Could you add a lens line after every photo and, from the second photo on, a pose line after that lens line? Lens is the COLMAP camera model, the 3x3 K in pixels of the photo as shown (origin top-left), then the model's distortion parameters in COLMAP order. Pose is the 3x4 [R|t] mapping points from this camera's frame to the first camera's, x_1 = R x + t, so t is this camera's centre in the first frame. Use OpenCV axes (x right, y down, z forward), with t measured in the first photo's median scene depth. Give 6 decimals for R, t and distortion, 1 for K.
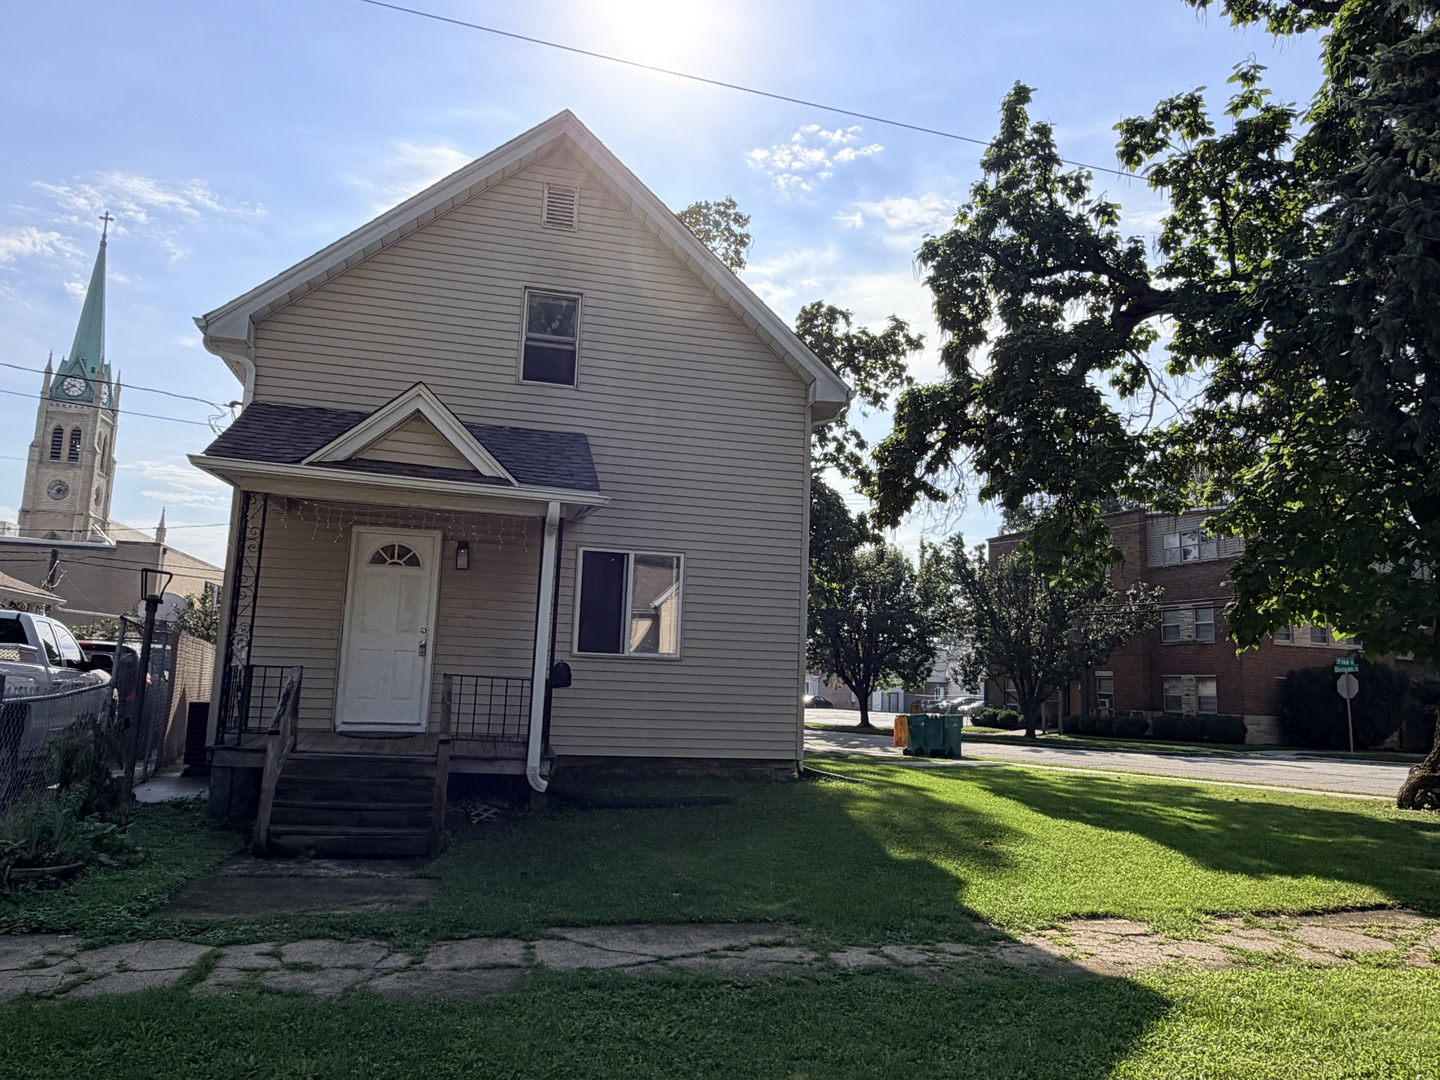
lens RADIAL K [[1005.2, 0, 718.7], [0, 1005.2, 545.6], [0, 0, 1]] dist [0.018302, -0.011912]
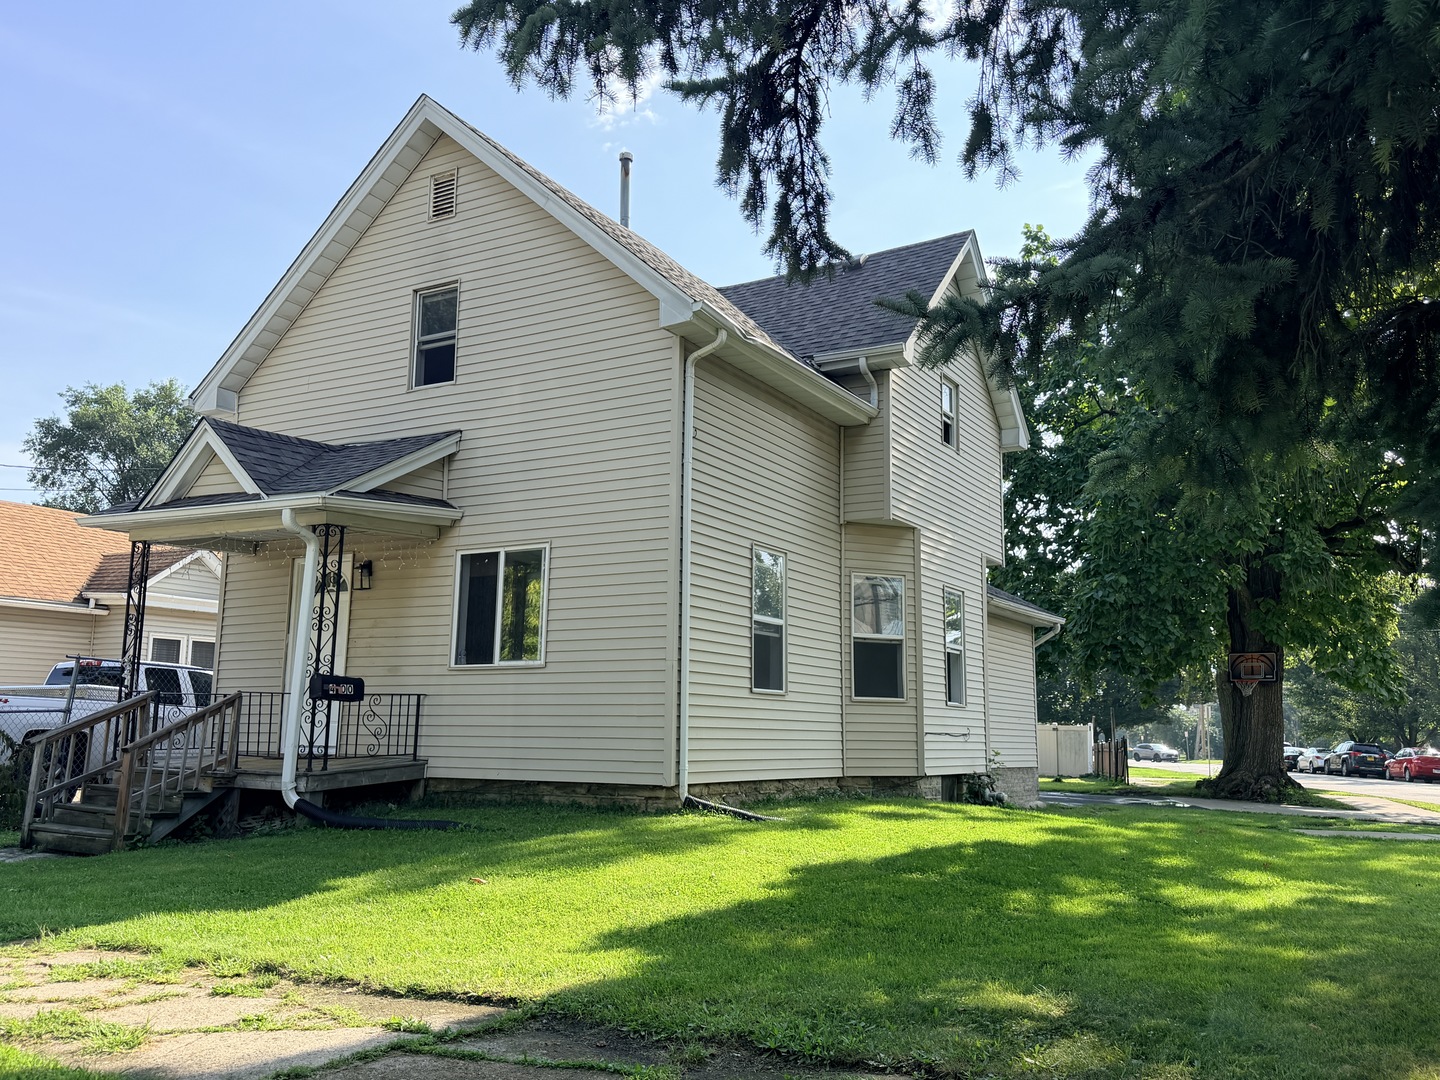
lens RADIAL K [[1175.6, 0, 719.3], [0, 1175.6, 535.9], [0, 0, 1]] dist [0.009915, 0.003880]
pose [[0.737278, -0.135479, -0.661866, 0.756299], [0.109093, 0.990704, -0.081267, 0.101432], [0.666723, -0.012288, 0.745204, 0.358310]]
